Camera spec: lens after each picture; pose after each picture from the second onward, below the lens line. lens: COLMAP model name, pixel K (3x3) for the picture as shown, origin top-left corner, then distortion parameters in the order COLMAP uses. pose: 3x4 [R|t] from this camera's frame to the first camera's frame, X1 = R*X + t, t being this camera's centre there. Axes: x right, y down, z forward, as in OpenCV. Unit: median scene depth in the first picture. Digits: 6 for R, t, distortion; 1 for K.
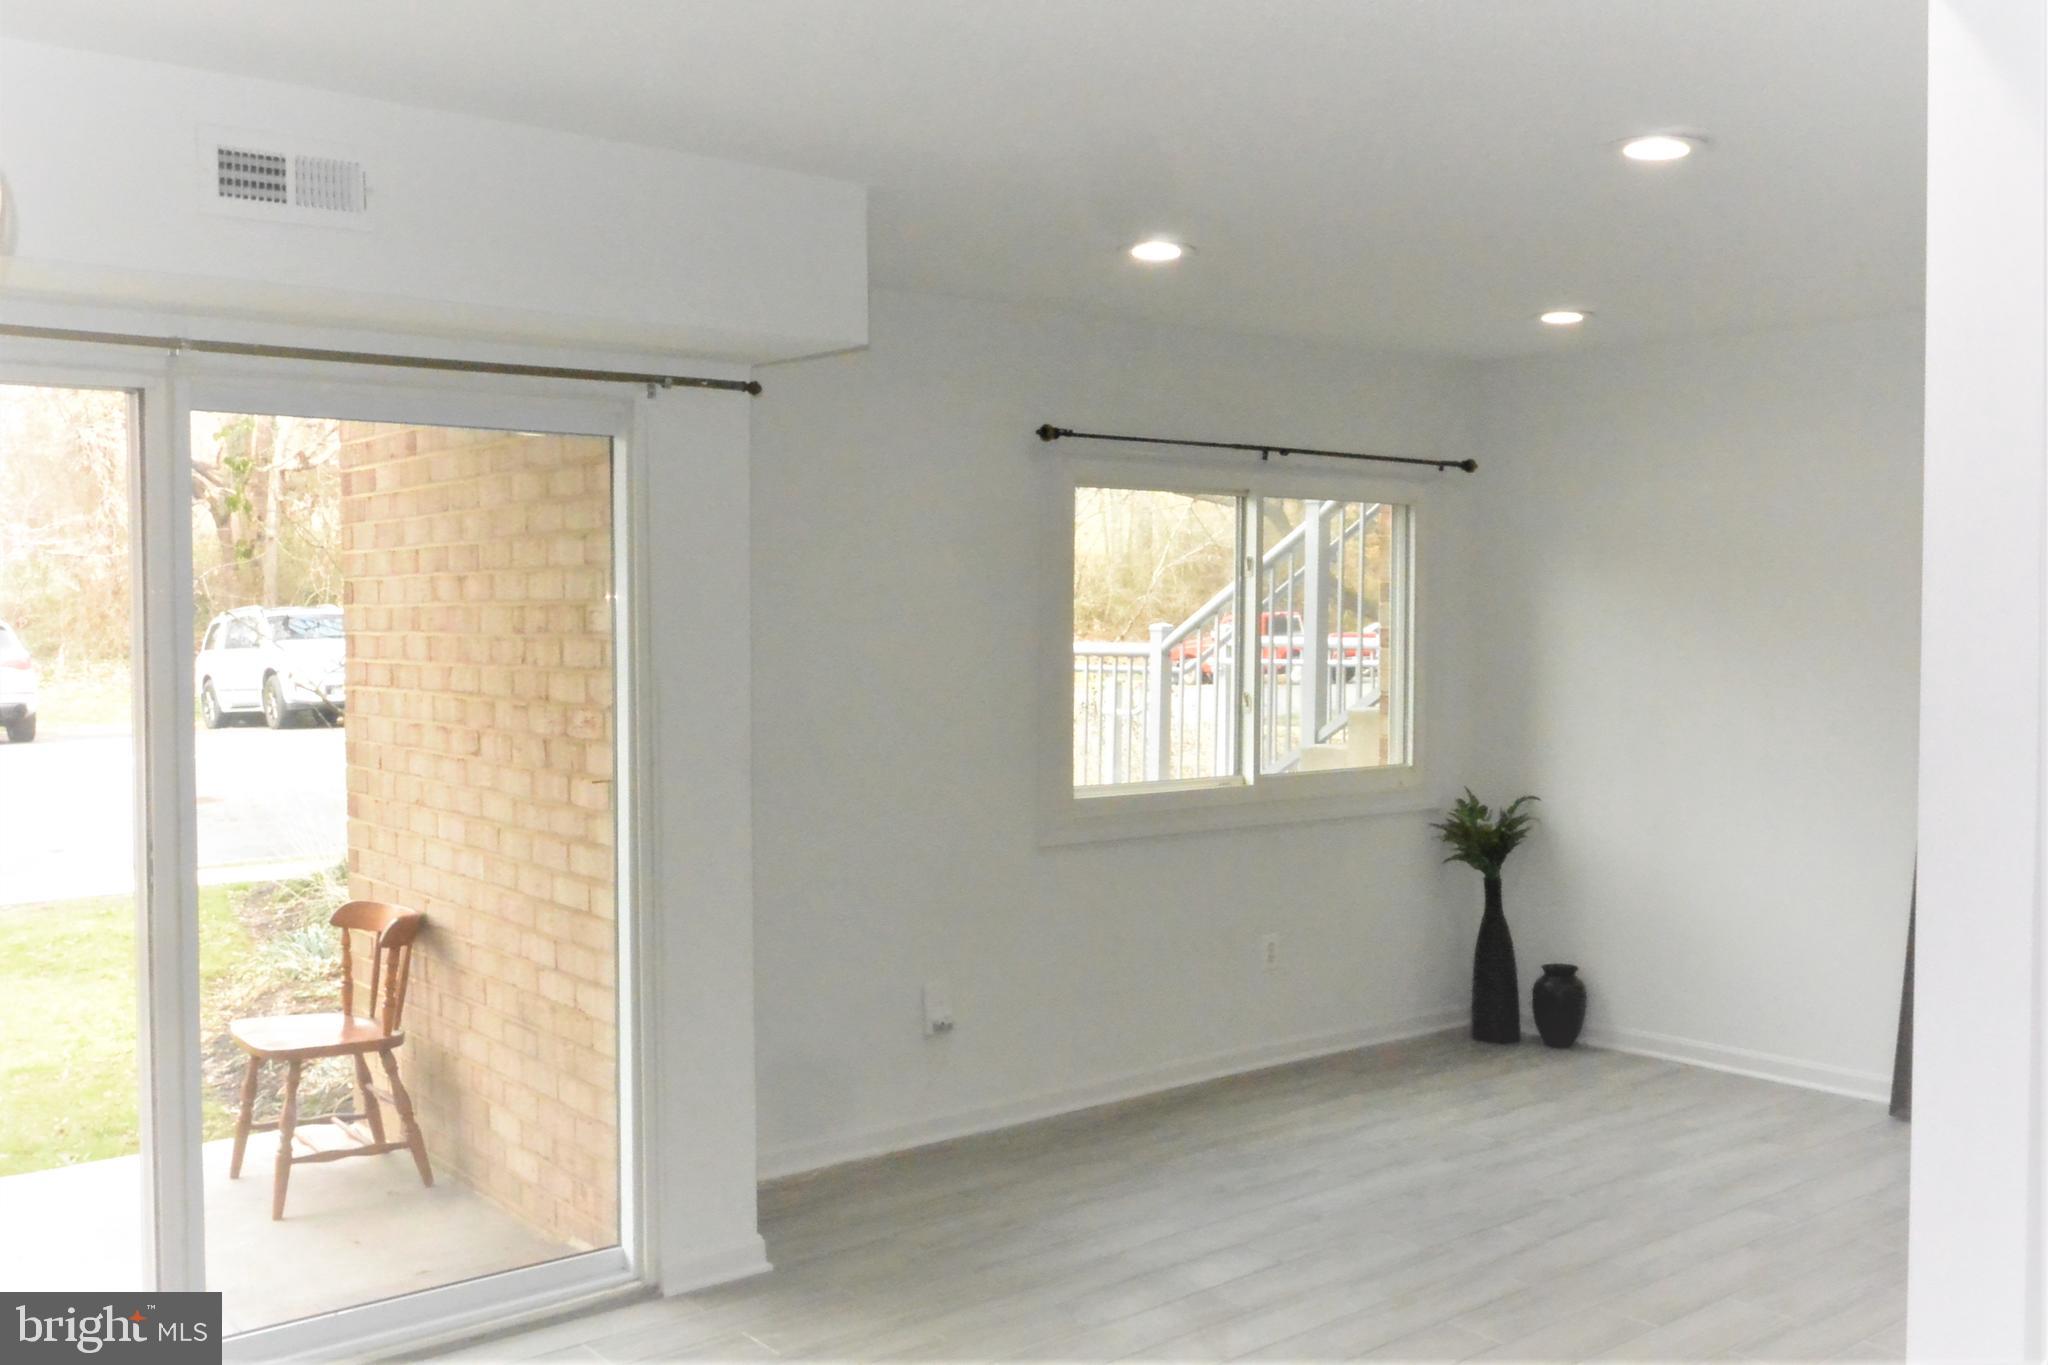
lens RADIAL K [[1789.3, 0, 1066.8], [0, 1789.3, 666.4], [0, 0, 1]] dist [-0.011604, 0.006357]
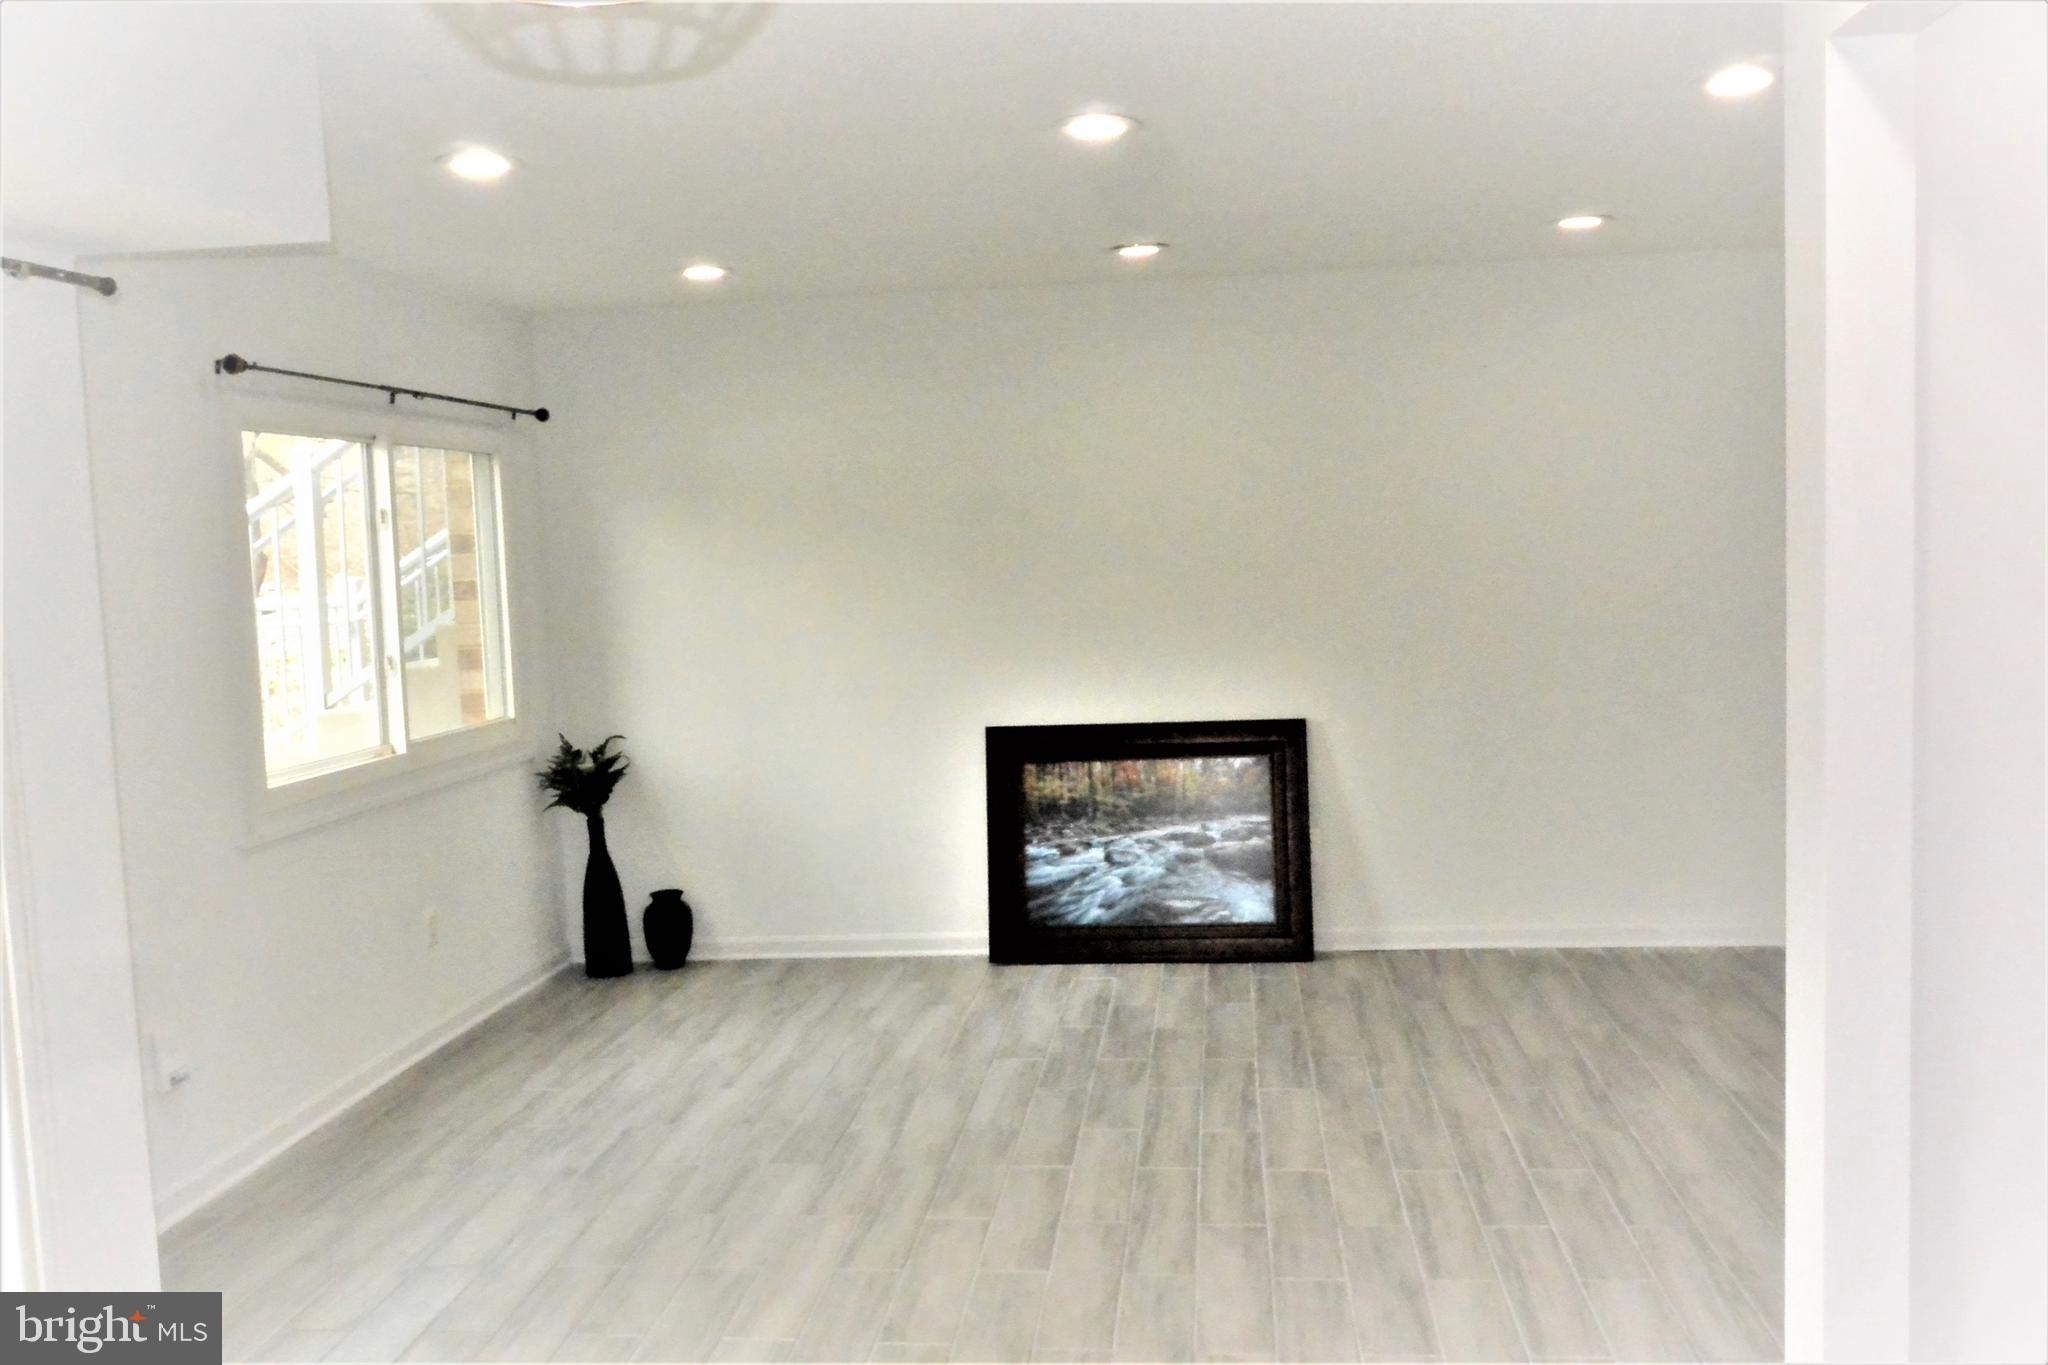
lens RADIAL K [[1673.5, 0, 974.2], [0, 1673.5, 682.5], [0, 0, 1]] dist [-0.023230, 0.003799]
pose [[0.740781, -0.086178, 0.666196, -0.249700], [0.059130, 0.996253, 0.063123, -0.007777], [-0.669139, -0.007368, 0.743101, 0.151152]]
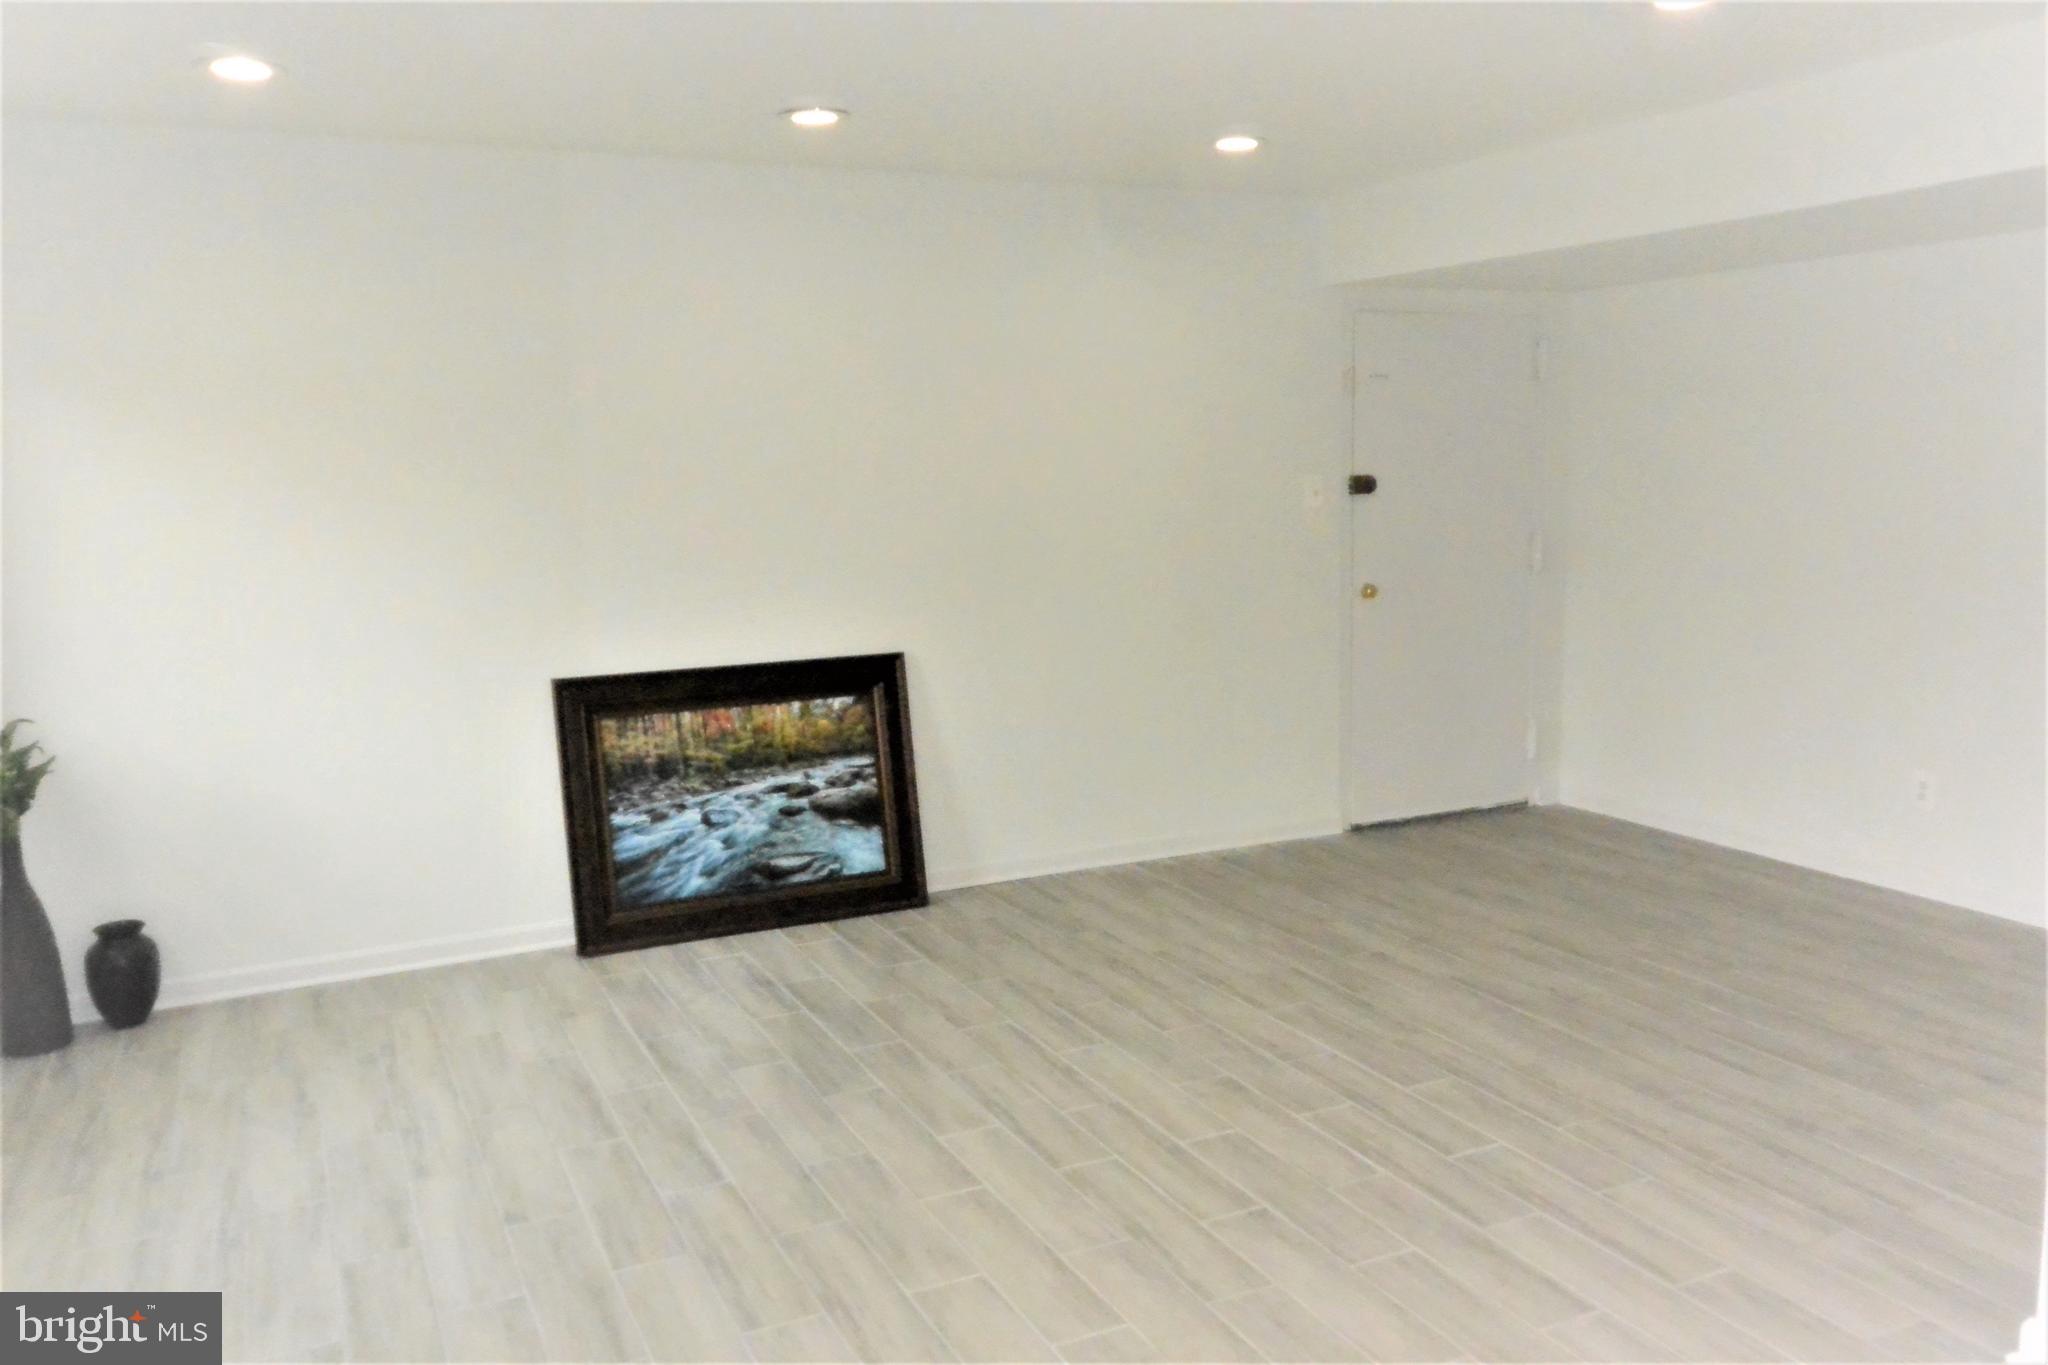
lens RADIAL K [[1570.0, 0, 967.5], [0, 1570.0, 688.2], [0, 0, 1]] dist [-0.009941, 0.020638]
pose [[0.268415, -0.144403, 0.952419, -0.277284], [0.048717, 0.989470, 0.136291, -0.010587], [-0.962071, 0.009816, 0.272624, 0.476840]]
